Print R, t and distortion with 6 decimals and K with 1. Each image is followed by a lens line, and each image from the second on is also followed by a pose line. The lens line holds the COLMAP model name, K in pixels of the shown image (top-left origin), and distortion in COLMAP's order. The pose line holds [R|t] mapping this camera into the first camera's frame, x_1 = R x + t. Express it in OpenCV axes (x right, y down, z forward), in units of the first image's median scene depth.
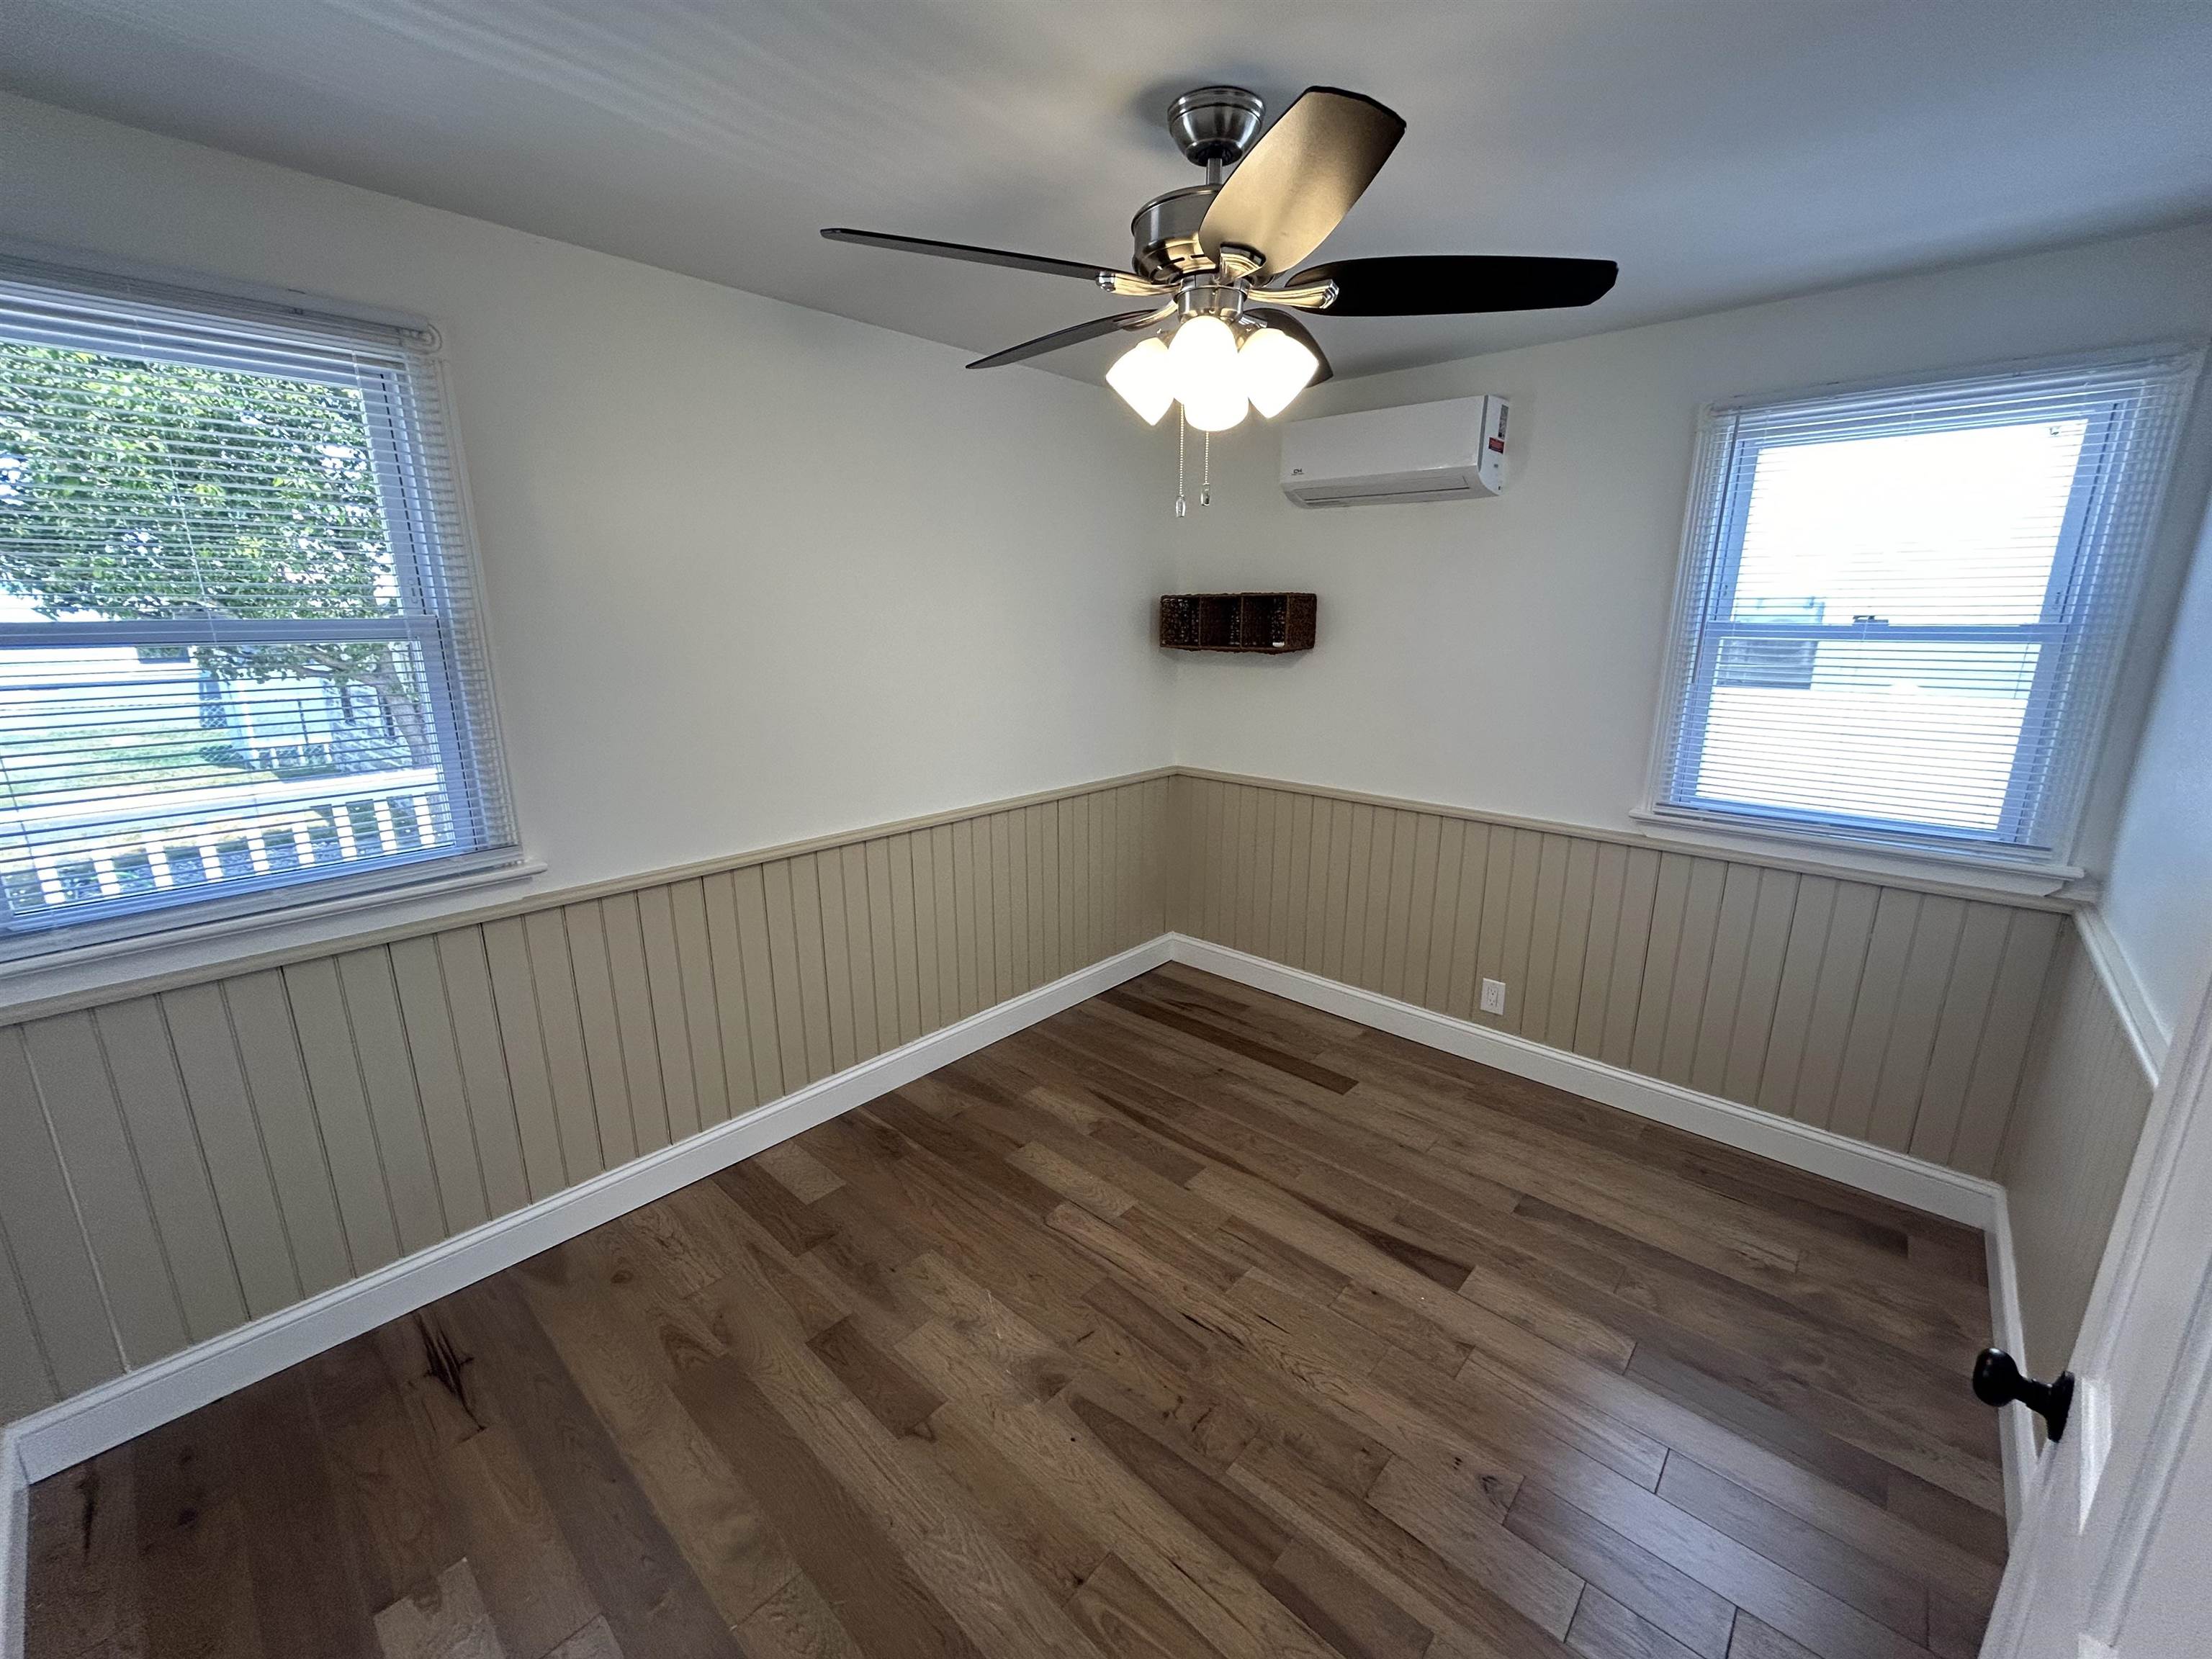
lens RADIAL K [[892.4, 0, 1107.9], [0, 892.4, 823.5], [0, 0, 1]] dist [0.001826, 0.000597]
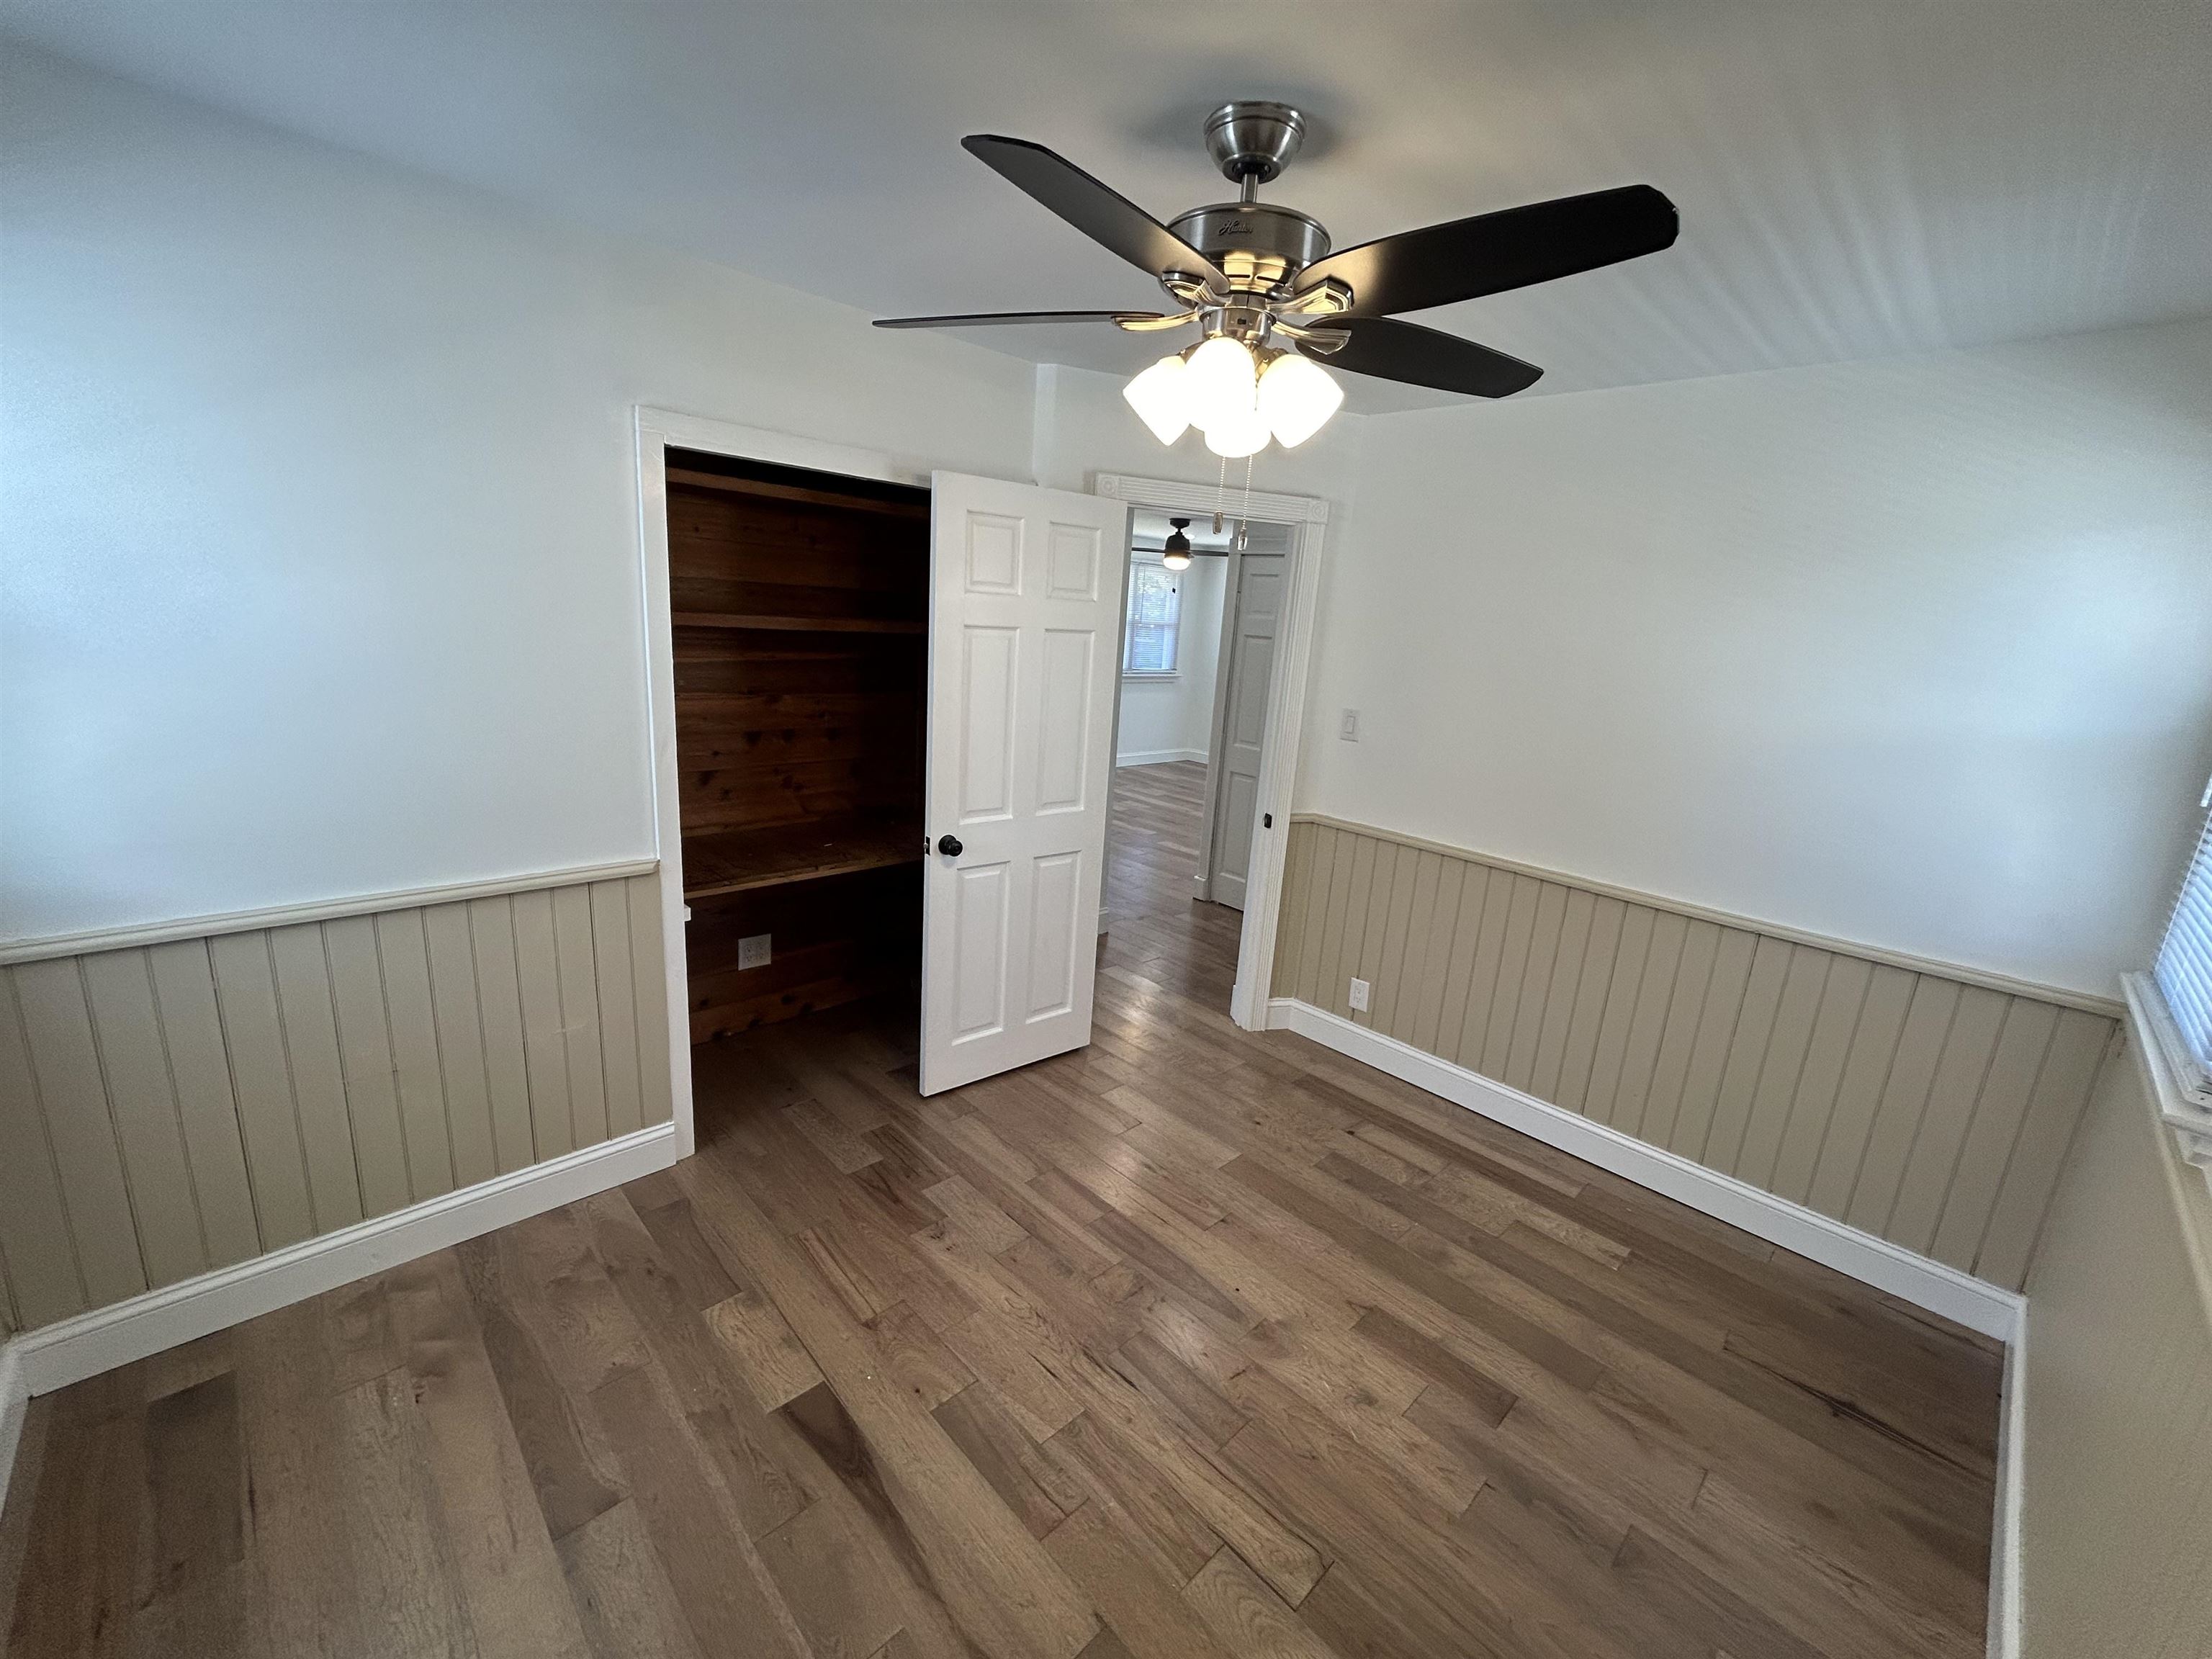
lens RADIAL K [[892.4, 0, 1107.9], [0, 892.4, 823.5], [0, 0, 1]] dist [0.001826, 0.000597]
pose [[-0.995325, -0.085391, 0.045125, 0.122374], [-0.055249, 0.886634, 0.459160, -0.401892], [-0.079217, 0.454521, -0.887207, 1.564681]]
